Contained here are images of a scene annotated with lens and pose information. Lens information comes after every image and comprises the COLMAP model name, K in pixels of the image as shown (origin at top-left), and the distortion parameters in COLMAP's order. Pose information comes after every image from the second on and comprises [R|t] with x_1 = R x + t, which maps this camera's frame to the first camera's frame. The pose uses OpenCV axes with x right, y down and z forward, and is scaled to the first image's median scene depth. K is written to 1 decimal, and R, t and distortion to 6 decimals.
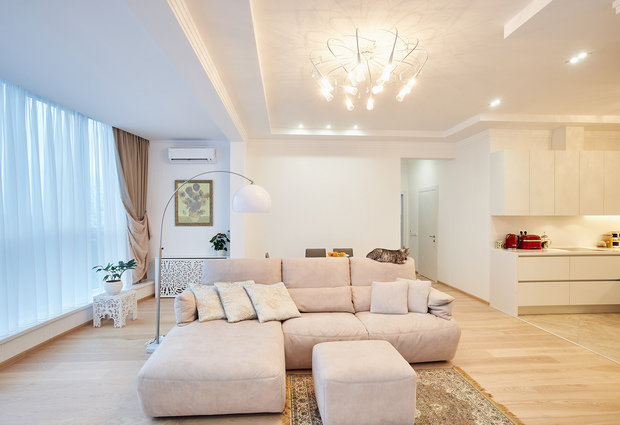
lens RADIAL K [[315.1, 0, 296.1], [0, 315.1, 217.3], [0, 0, 1]] dist [-0.001668, 0.000417]
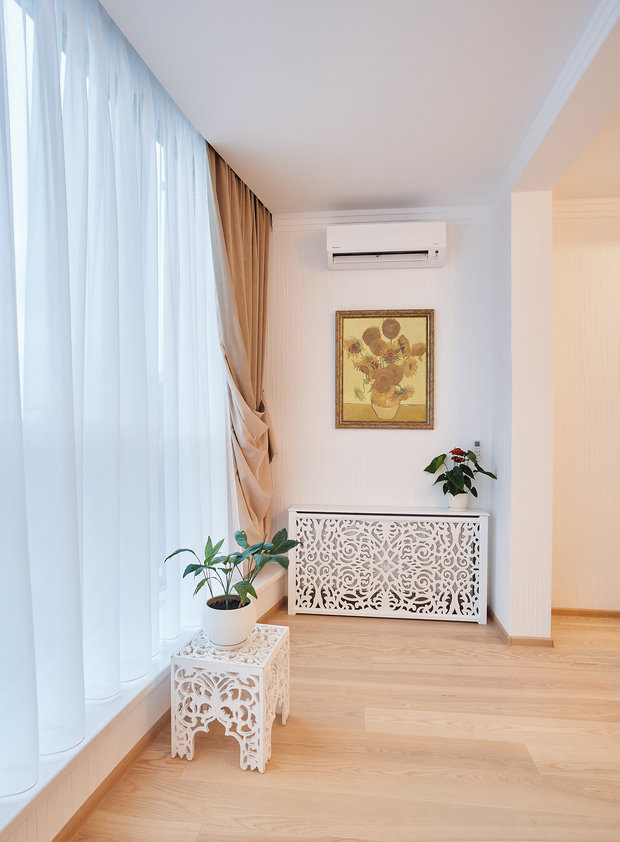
lens RADIAL K [[451.0, 0, 310.0], [0, 451.0, 421.0], [0, 0, 1]] dist [-0.016381, 0.000537]
pose [[0.992511, 0.010440, -0.121707, -0.348104], [-0.011329, 0.999914, -0.006608, 0.022476], [0.121628, 0.007937, 0.992544, 0.444037]]
